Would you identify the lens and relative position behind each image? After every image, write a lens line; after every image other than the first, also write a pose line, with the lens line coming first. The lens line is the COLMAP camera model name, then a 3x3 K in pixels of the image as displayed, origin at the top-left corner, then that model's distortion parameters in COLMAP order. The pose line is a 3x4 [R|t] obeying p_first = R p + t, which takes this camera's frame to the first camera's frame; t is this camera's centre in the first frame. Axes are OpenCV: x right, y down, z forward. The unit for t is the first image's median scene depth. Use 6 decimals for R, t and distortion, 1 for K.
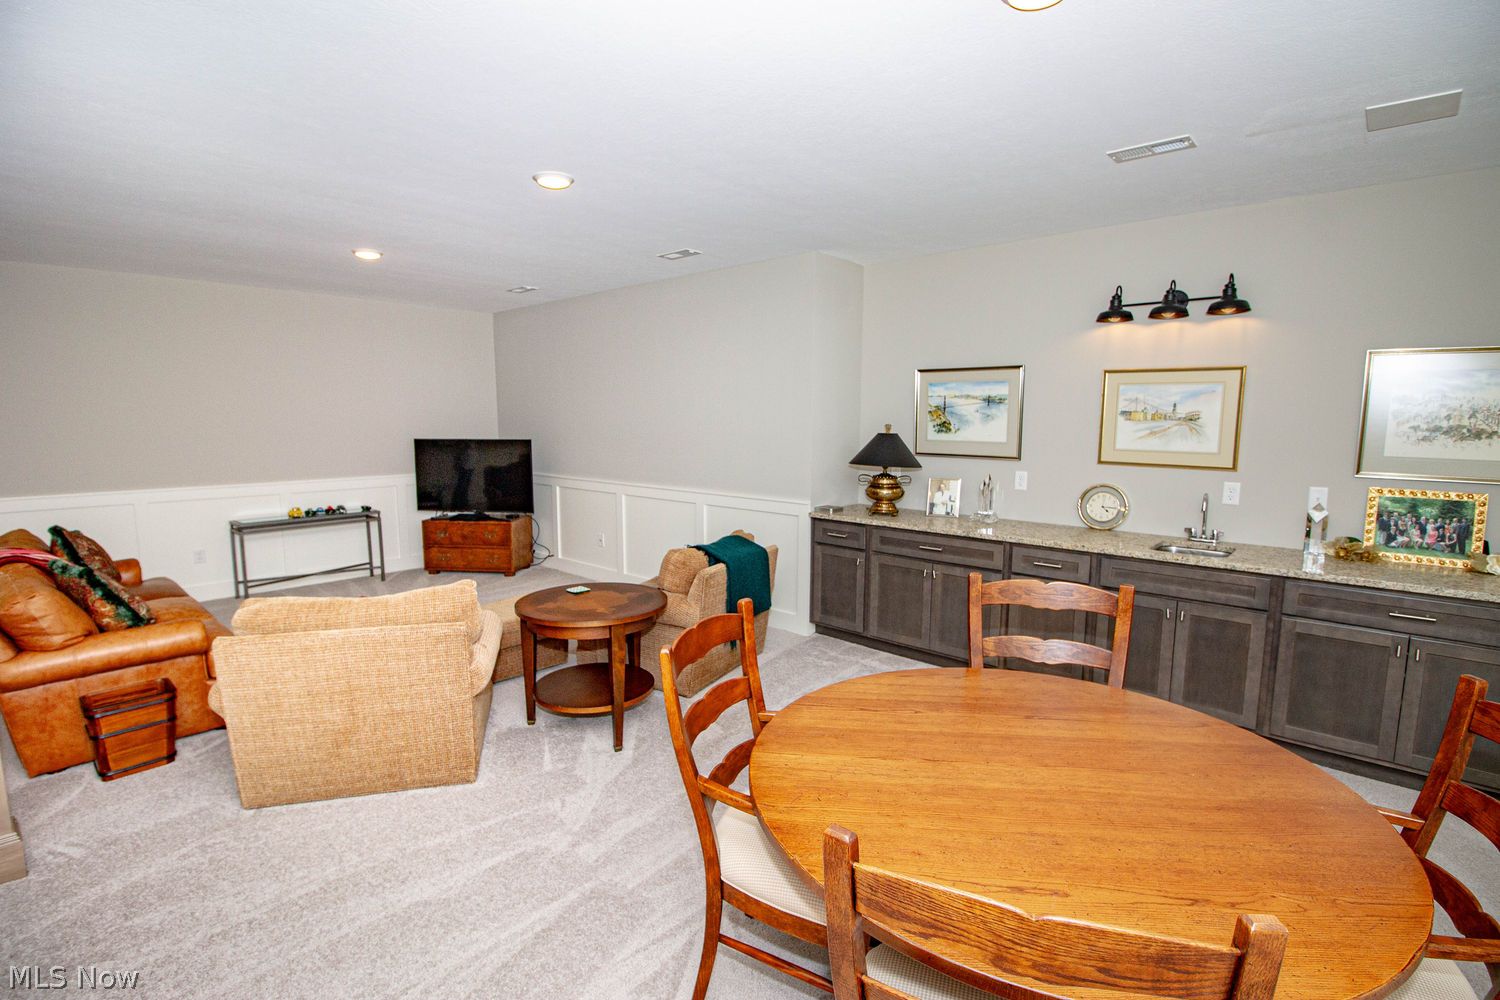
lens RADIAL K [[713.1, 0, 750.0], [0, 713.1, 500.0], [0, 0, 1]] dist [-0.024585, 0.000119]
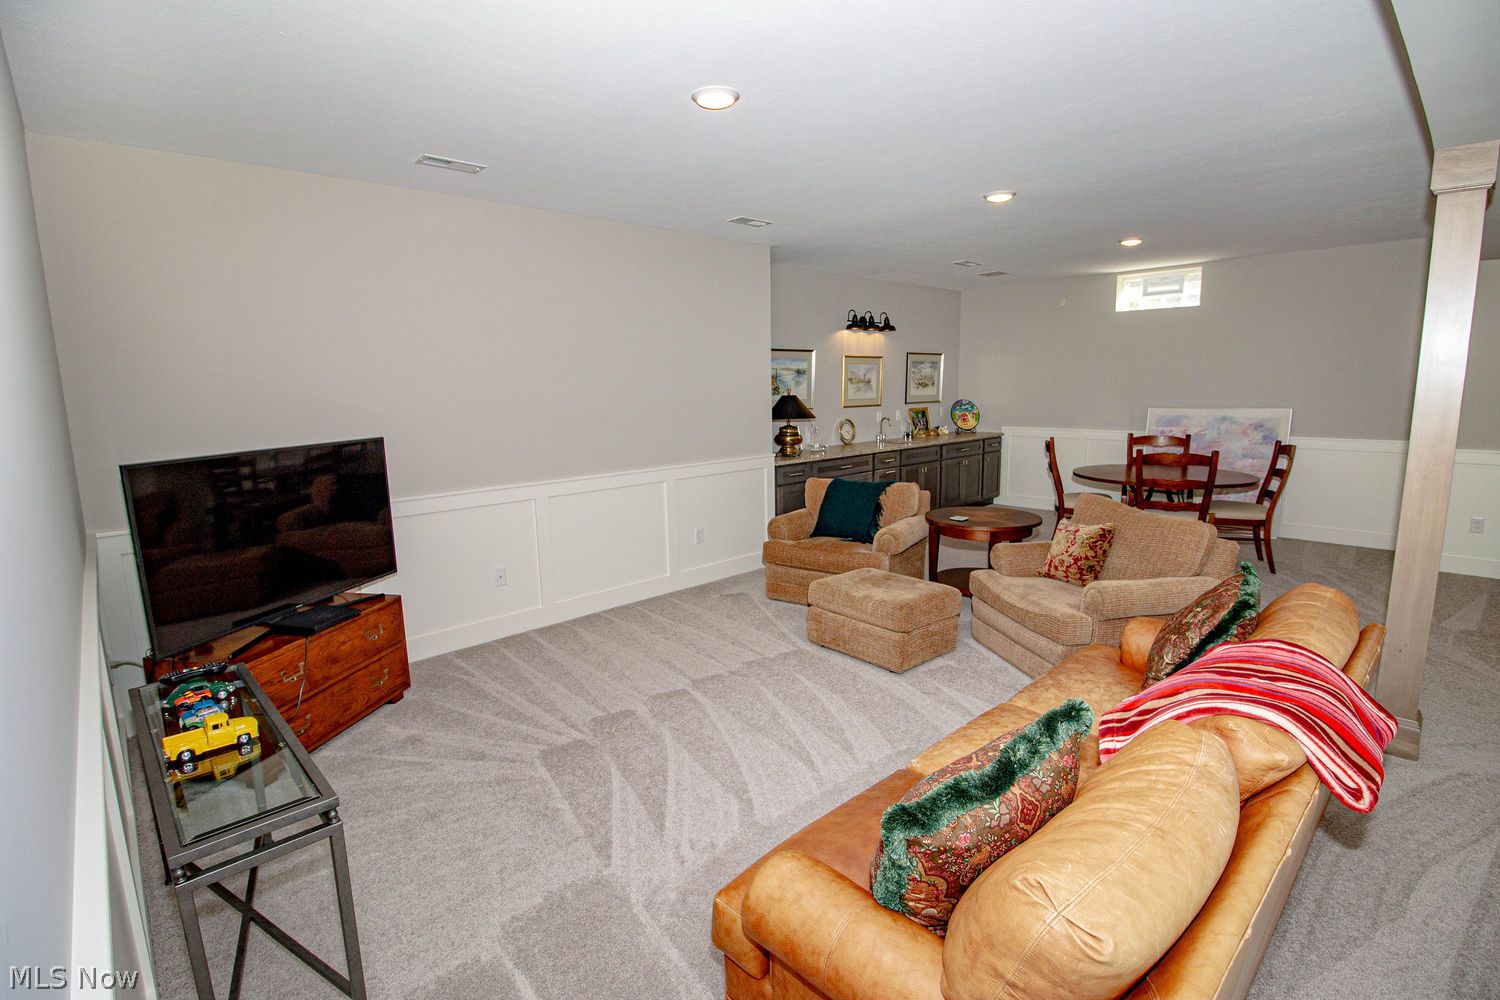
lens RADIAL K [[713.1, 0, 750.0], [0, 713.1, 500.0], [0, 0, 1]] dist [-0.024585, 0.000119]
pose [[0.049897, -0.151798, 0.987151, -1.201498], [0.156543, 0.977355, 0.142379, -0.104674], [-0.986410, 0.147428, 0.072530, 1.018753]]
